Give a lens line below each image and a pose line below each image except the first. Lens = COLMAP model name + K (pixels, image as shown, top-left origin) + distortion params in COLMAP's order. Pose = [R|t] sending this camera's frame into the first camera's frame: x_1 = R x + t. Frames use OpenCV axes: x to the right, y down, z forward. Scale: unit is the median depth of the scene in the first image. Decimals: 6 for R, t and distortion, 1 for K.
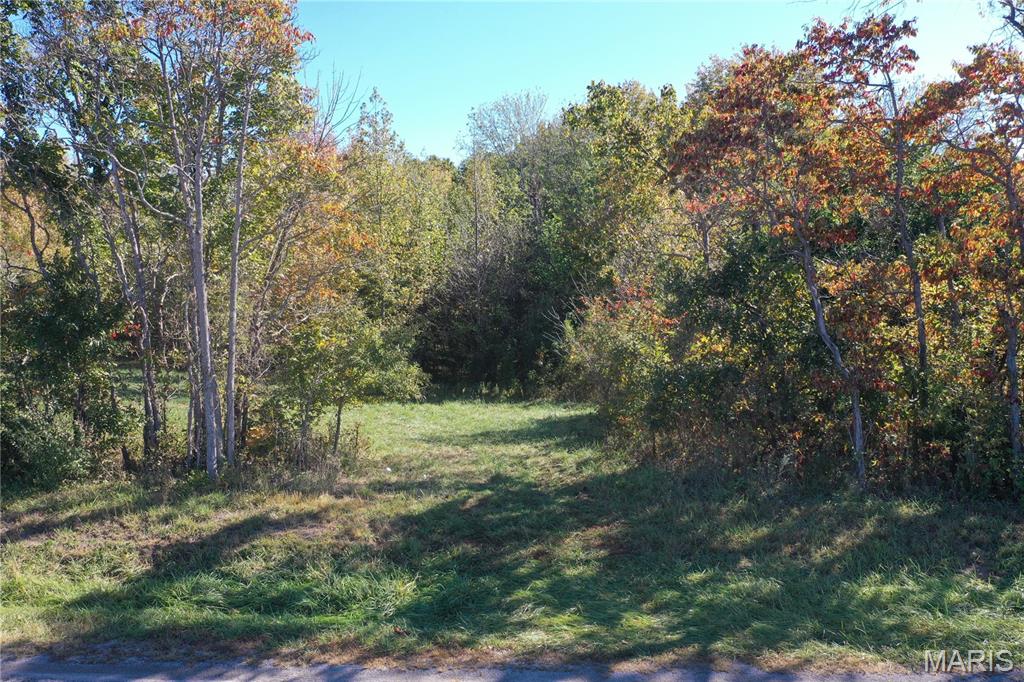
lens RADIAL K [[791.7, 0, 508.0], [0, 791.7, 338.4], [0, 0, 1]] dist [-0.020402, -0.006525]
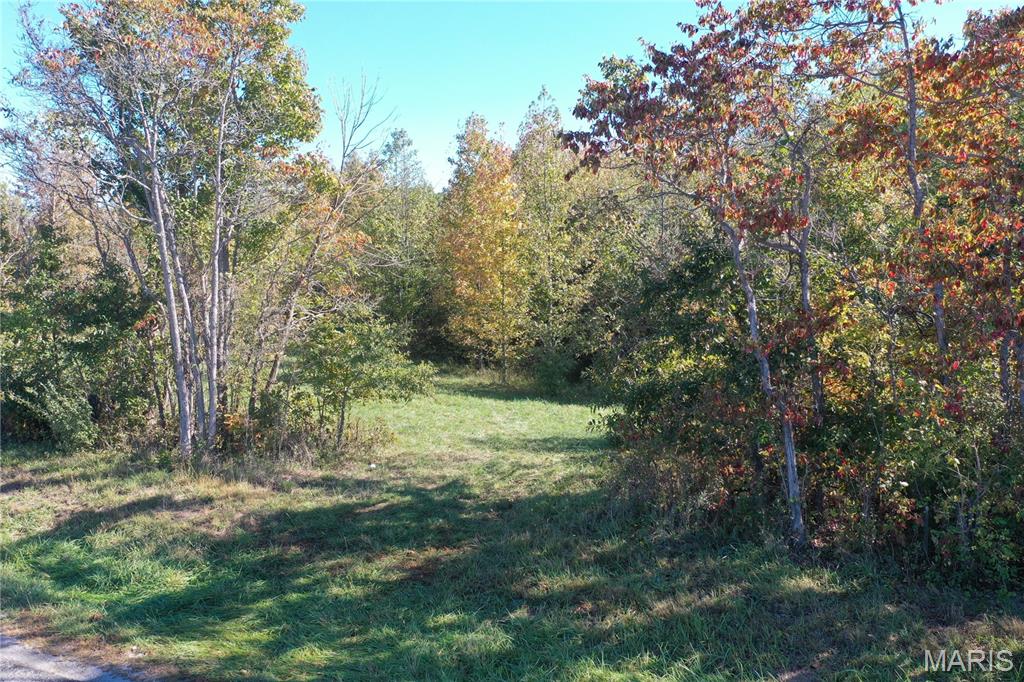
lens RADIAL K [[791.7, 0, 510.6], [0, 791.7, 343.9], [0, 0, 1]] dist [-0.020402, -0.006525]
pose [[0.918663, 0.032558, -0.393698, 0.440603], [-0.029322, 0.999469, 0.014232, -0.010638], [0.393952, -0.001531, 0.919130, 0.154485]]
